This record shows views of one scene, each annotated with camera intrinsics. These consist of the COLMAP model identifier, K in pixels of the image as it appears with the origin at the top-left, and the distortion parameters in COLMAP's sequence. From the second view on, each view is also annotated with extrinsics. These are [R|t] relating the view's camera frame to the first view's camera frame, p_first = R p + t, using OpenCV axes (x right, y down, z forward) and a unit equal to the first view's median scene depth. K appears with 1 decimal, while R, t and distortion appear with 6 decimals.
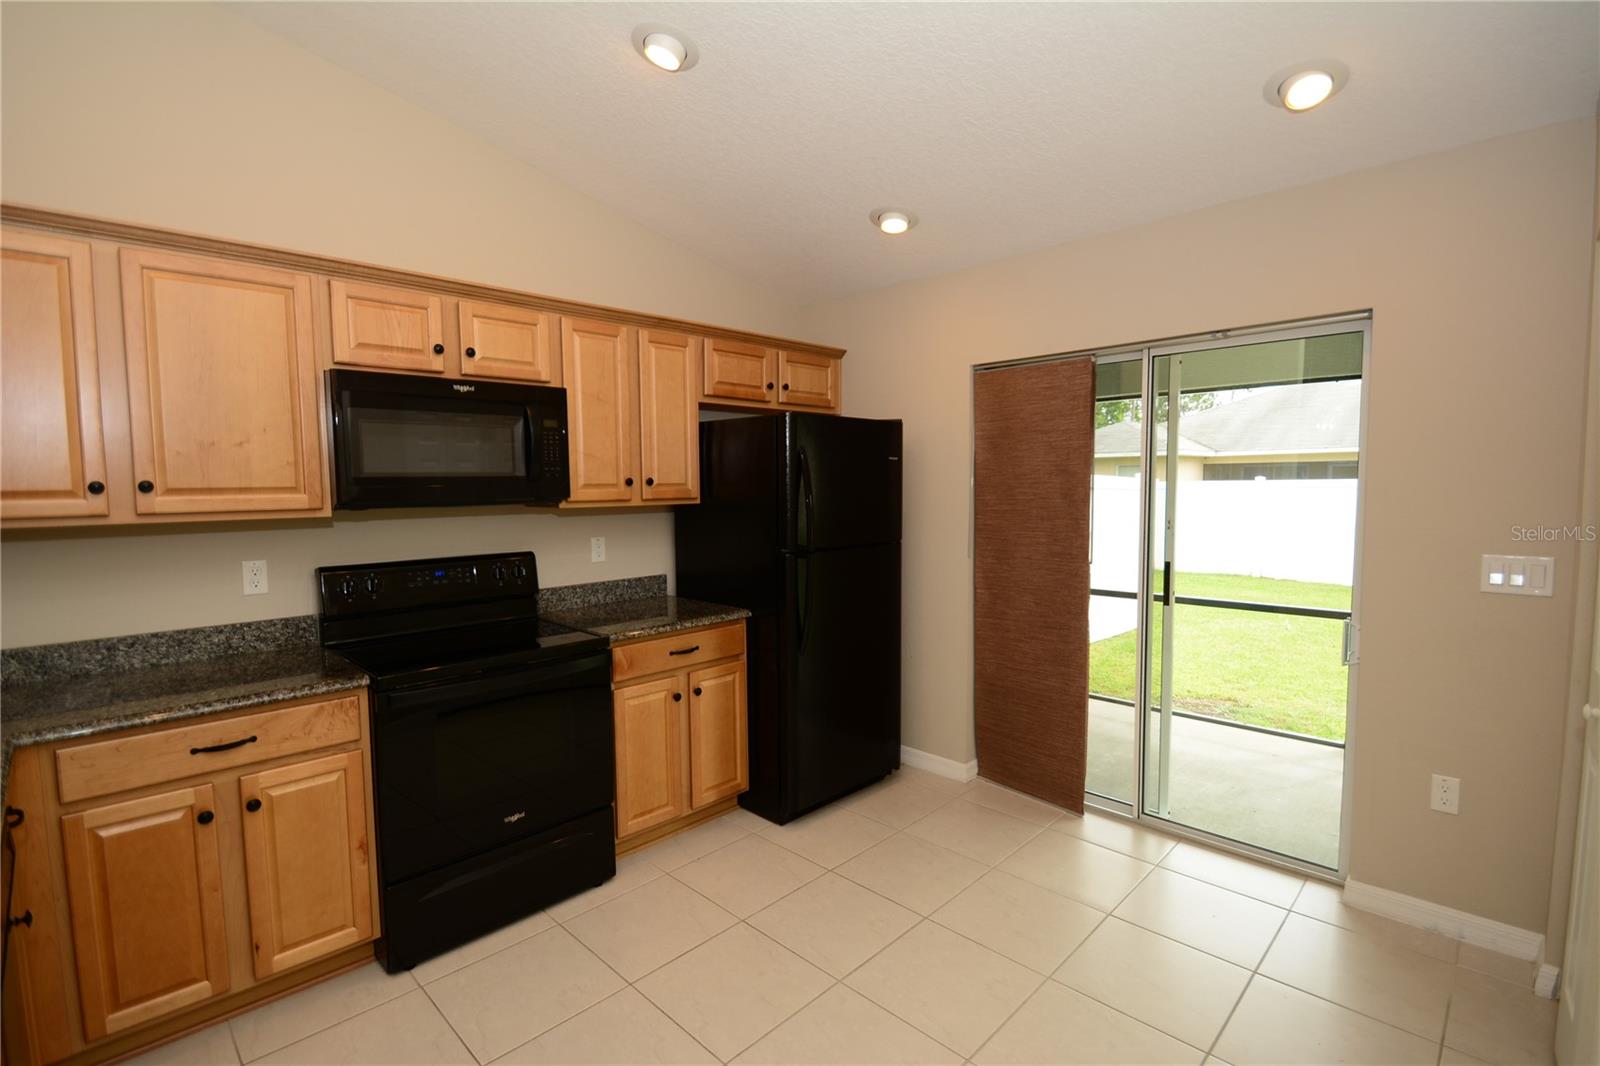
lens RADIAL K [[735.8, 0, 803.4], [0, 735.8, 536.2], [0, 0, 1]] dist [0.014925, -0.020118]
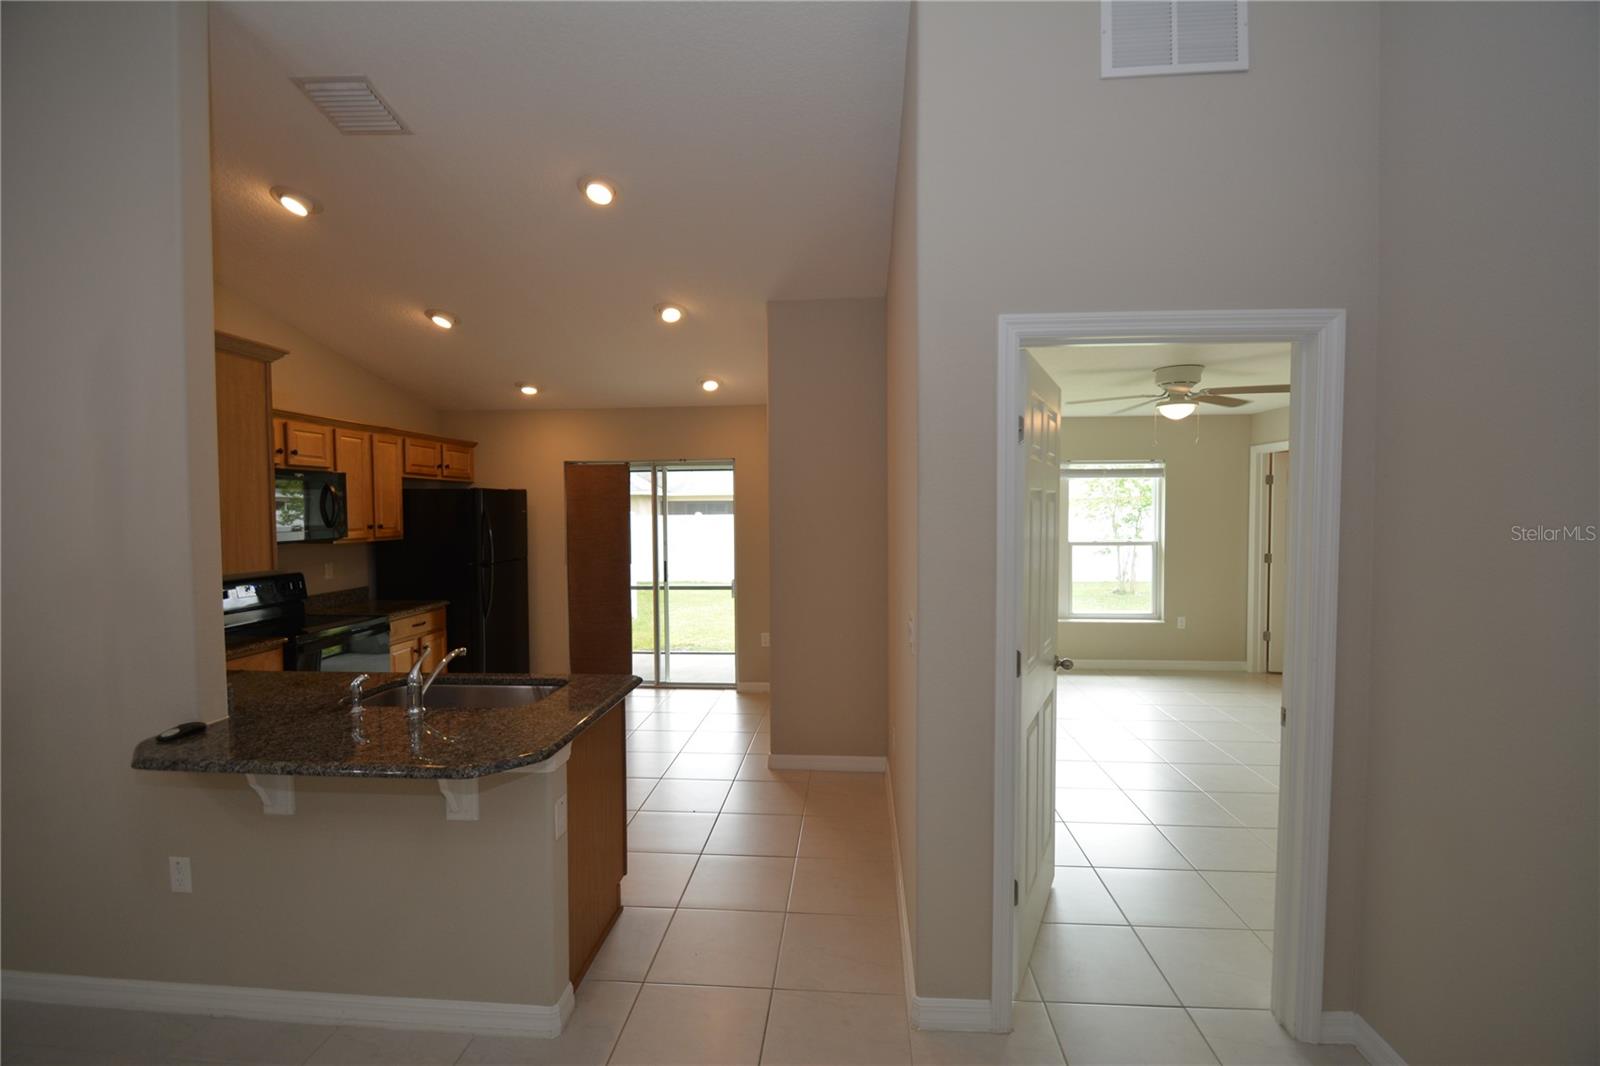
lens RADIAL K [[699.2, 0, 803.0], [0, 699.2, 534.8], [0, 0, 1]] dist [0.017195, -0.017152]
pose [[0.762998, -0.018846, 0.646126, -0.505199], [0.045280, 0.998678, -0.024341, 0.025162], [-0.644813, 0.047829, 0.762843, -0.800710]]
